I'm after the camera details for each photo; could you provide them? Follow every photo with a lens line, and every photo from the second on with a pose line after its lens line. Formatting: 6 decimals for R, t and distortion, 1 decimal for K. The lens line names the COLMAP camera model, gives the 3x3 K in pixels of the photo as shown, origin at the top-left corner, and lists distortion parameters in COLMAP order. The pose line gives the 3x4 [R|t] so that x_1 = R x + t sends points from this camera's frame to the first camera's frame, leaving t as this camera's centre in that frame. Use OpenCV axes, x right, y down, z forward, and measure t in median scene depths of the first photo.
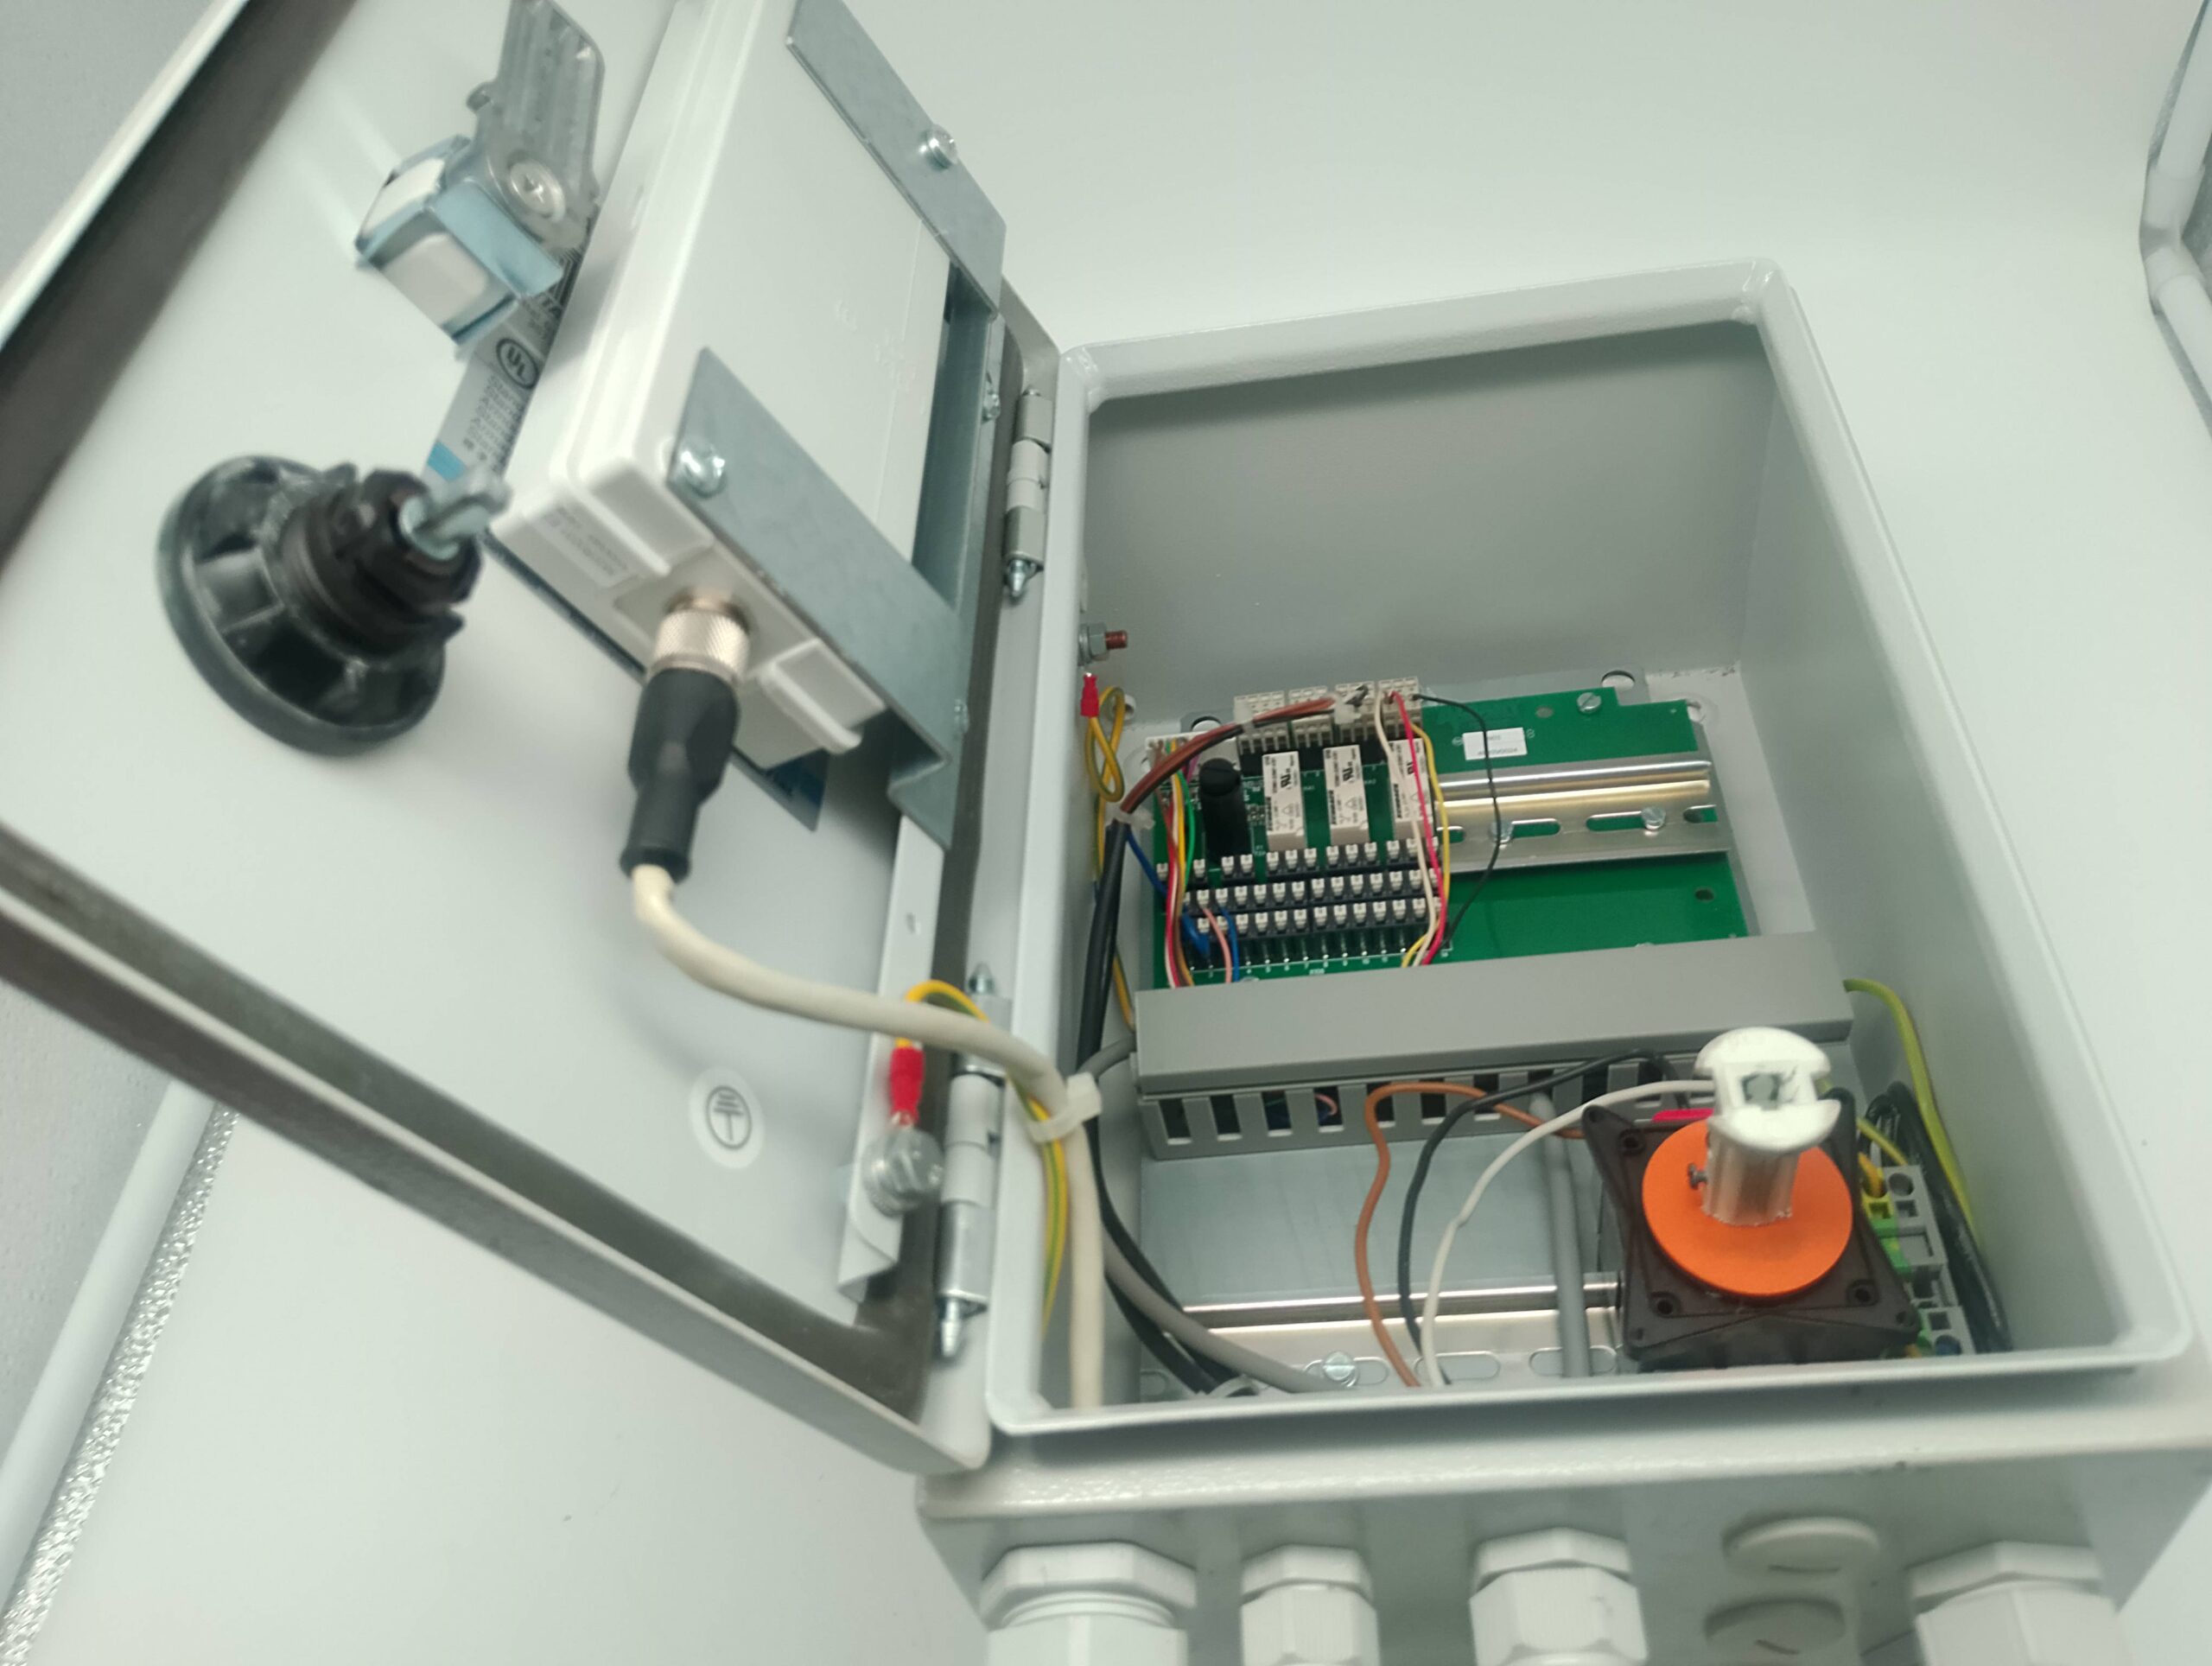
lens RADIAL K [[1824.6, 0, 1118.4], [0, 1824.6, 827.7], [0, 0, 1]] dist [0.135638, -0.310281]
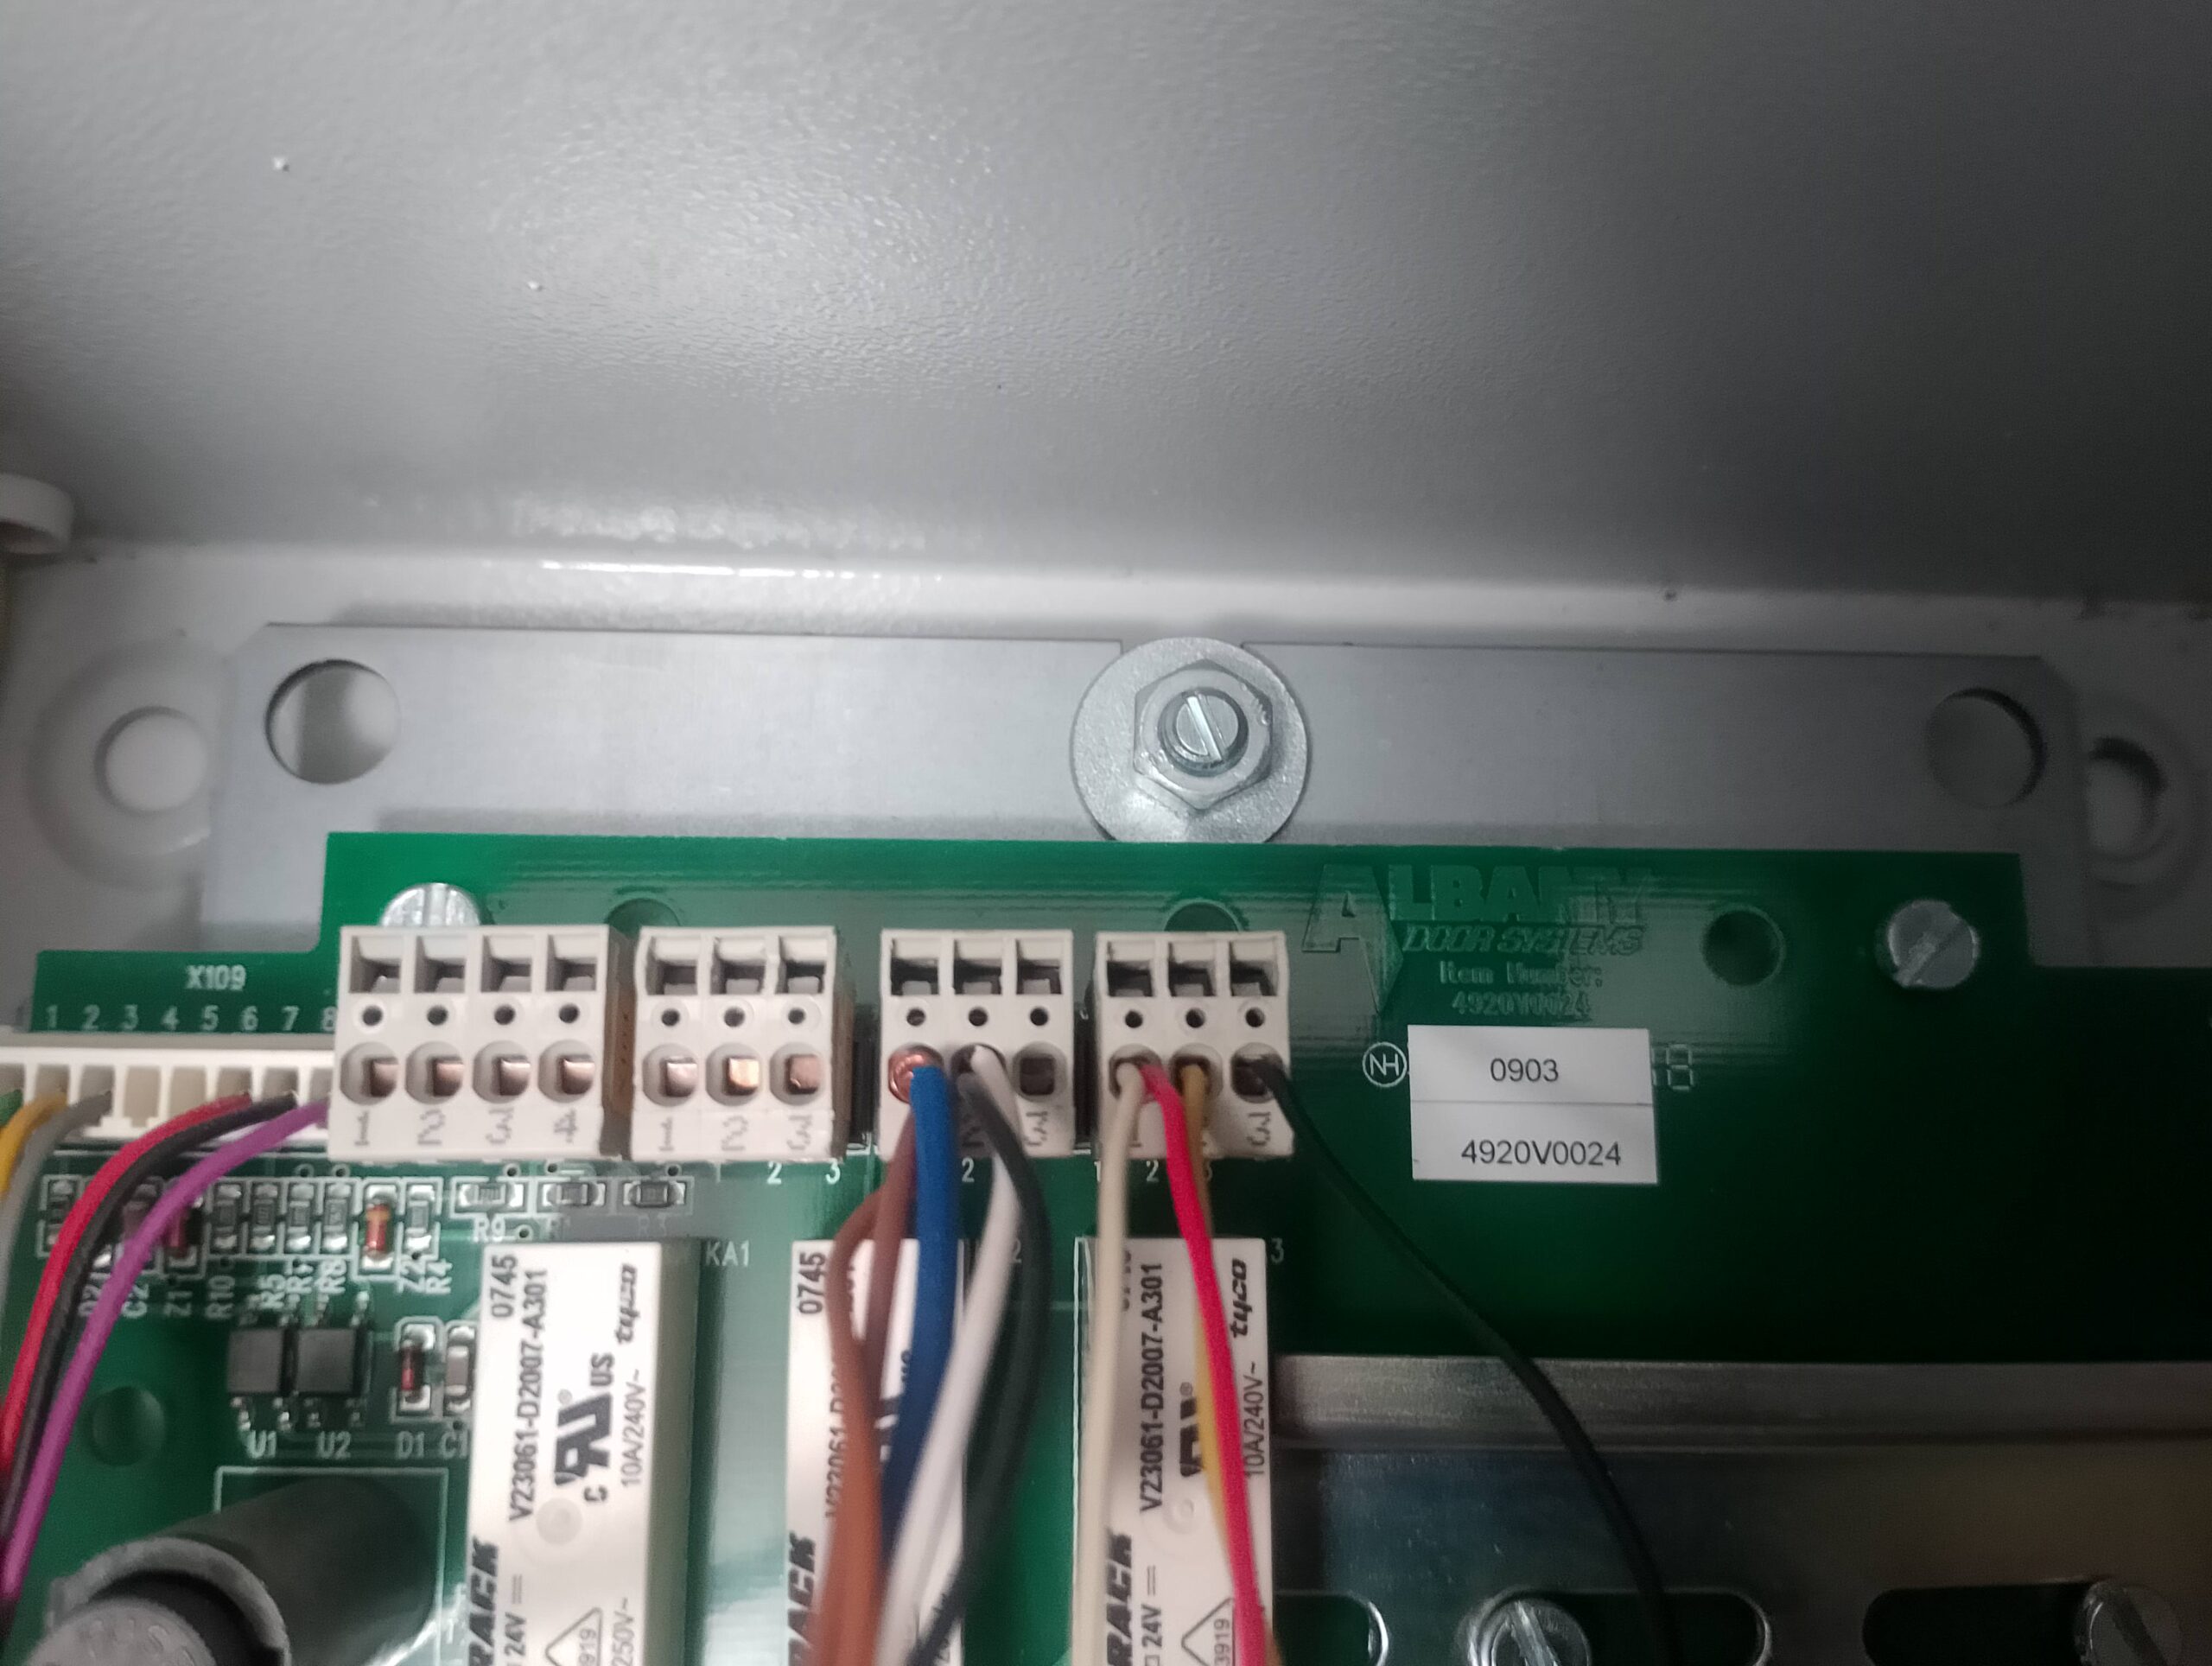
lens RADIAL K [[1824.6, 0, 1118.4], [0, 1824.6, 827.7], [0, 0, 1]] dist [0.135638, -0.310281]
pose [[0.972918, 0.027167, 0.229548, 0.103547], [-0.135880, 0.870586, 0.472882, -0.193155], [-0.186994, -0.491267, 0.850700, 0.877902]]
